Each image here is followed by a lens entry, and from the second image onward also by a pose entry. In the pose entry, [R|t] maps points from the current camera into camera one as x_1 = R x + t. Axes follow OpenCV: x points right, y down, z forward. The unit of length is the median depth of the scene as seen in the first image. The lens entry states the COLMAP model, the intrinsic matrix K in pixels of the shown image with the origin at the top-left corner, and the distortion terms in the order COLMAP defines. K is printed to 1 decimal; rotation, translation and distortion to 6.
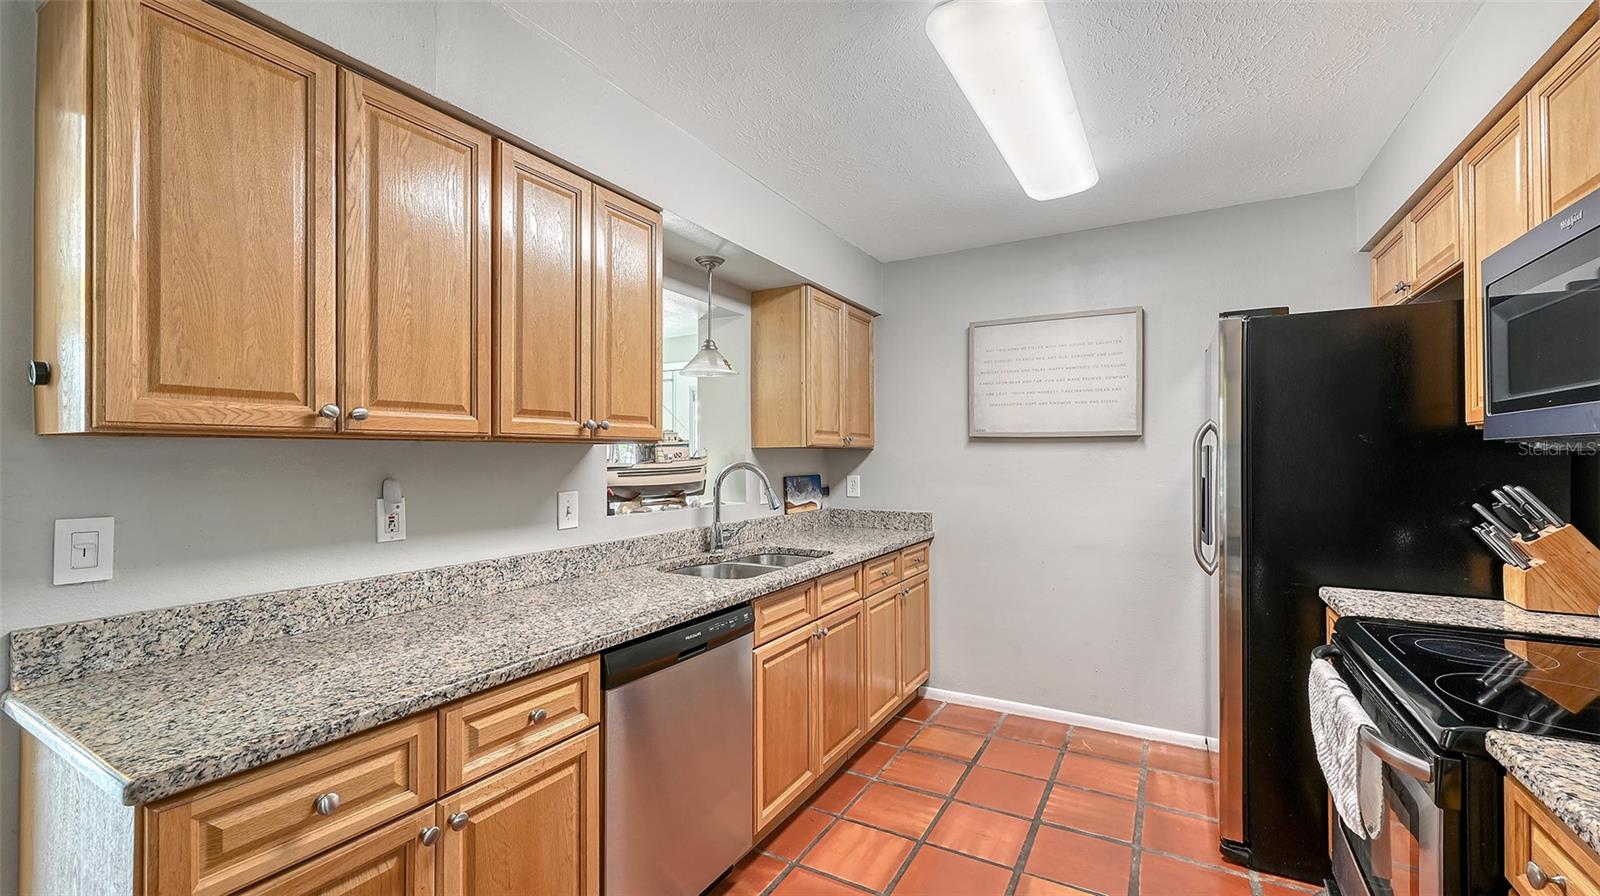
lens RADIAL K [[637.8, 0, 801.0], [0, 637.8, 455.3], [0, 0, 1]] dist [-0.000866, 0.000052]
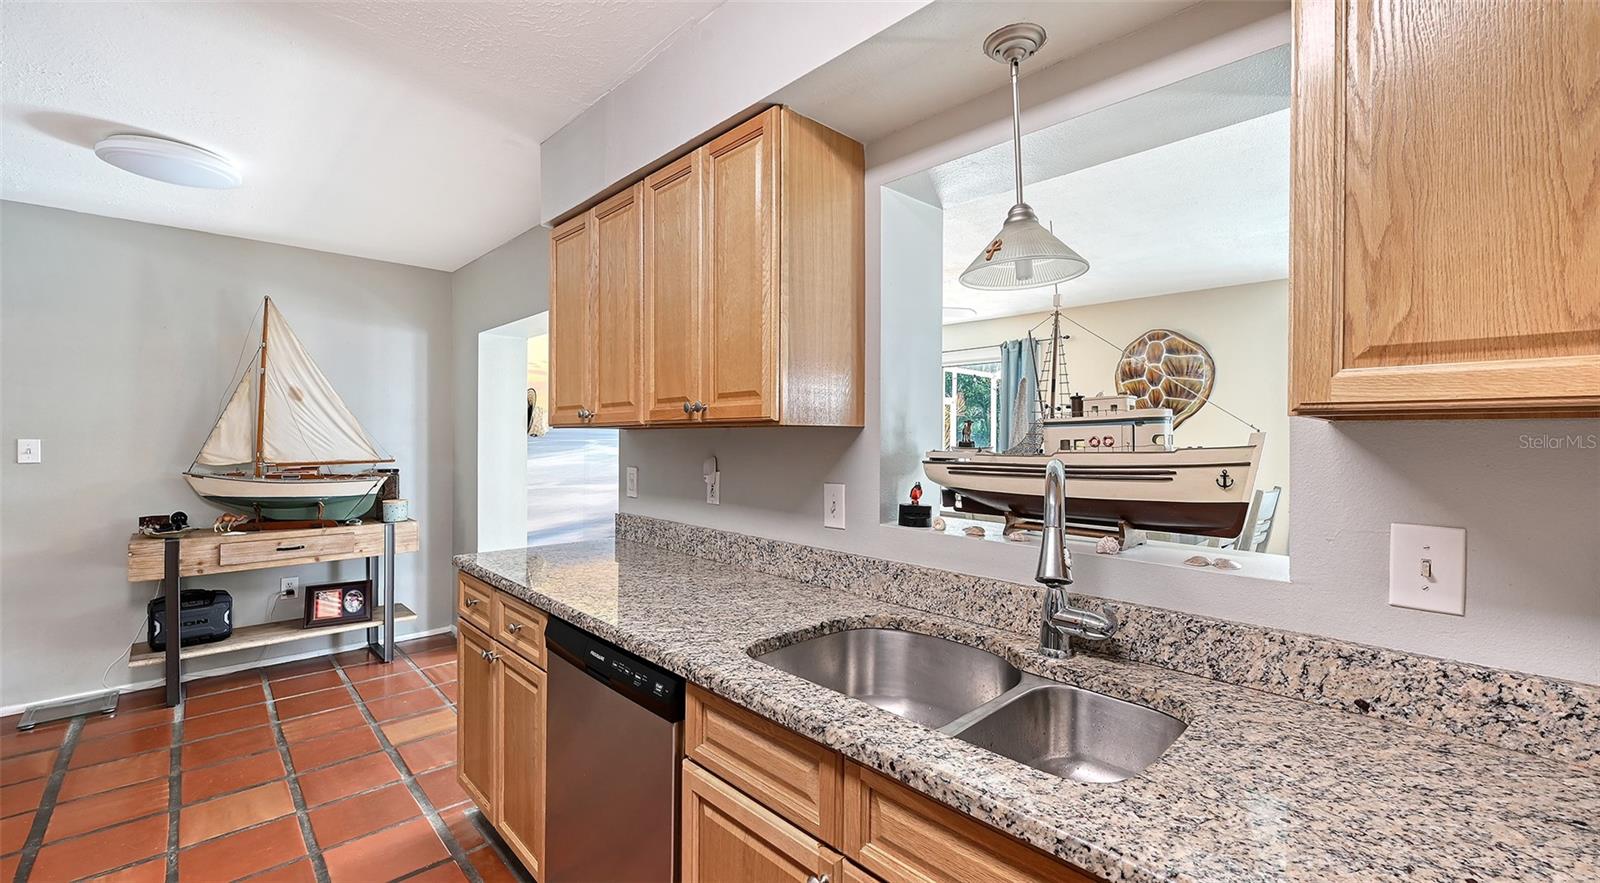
lens RADIAL K [[645.0, 0, 808.7], [0, 645.0, 441.3], [0, 0, 1]] dist [-0.001018, 0.000005]
pose [[-0.268644, 0.006046, -0.963221, 0.609437], [-0.003768, 0.999966, 0.007327, -0.005523], [0.963232, 0.005598, -0.268612, 1.597632]]
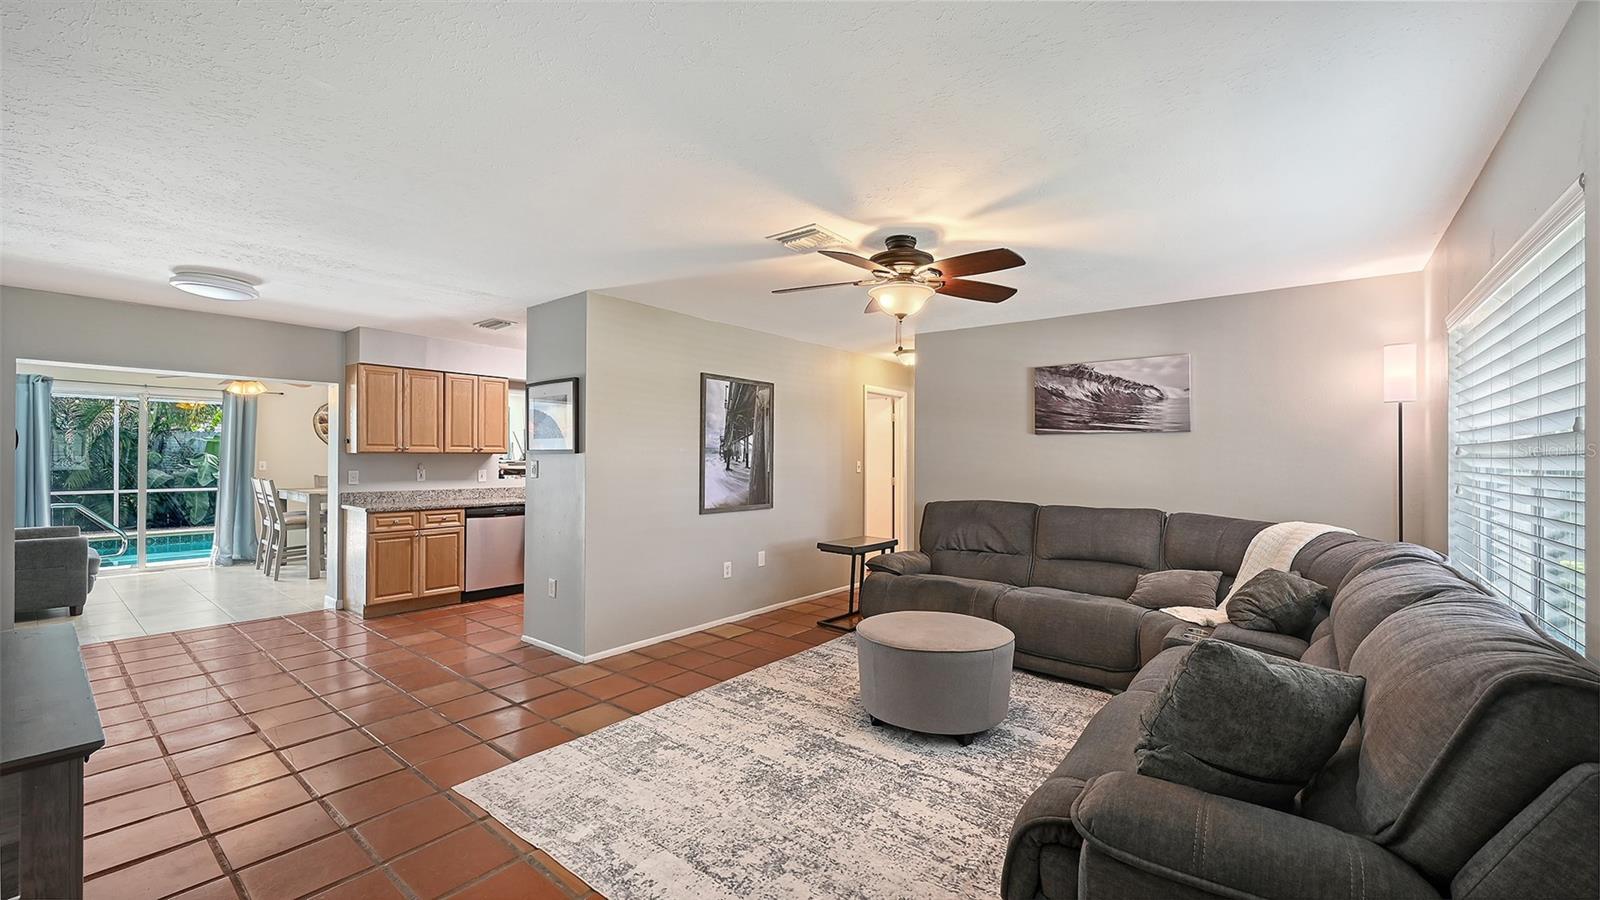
lens RADIAL K [[636.1, 0, 803.8], [0, 636.1, 463.6], [0, 0, 1]] dist [-0.000401, 0.000241]
pose [[0.988065, 0.009911, -0.153719, 2.139237], [-0.008212, 0.999898, 0.011687, -0.025183], [0.153820, -0.010285, 0.988045, -2.321463]]
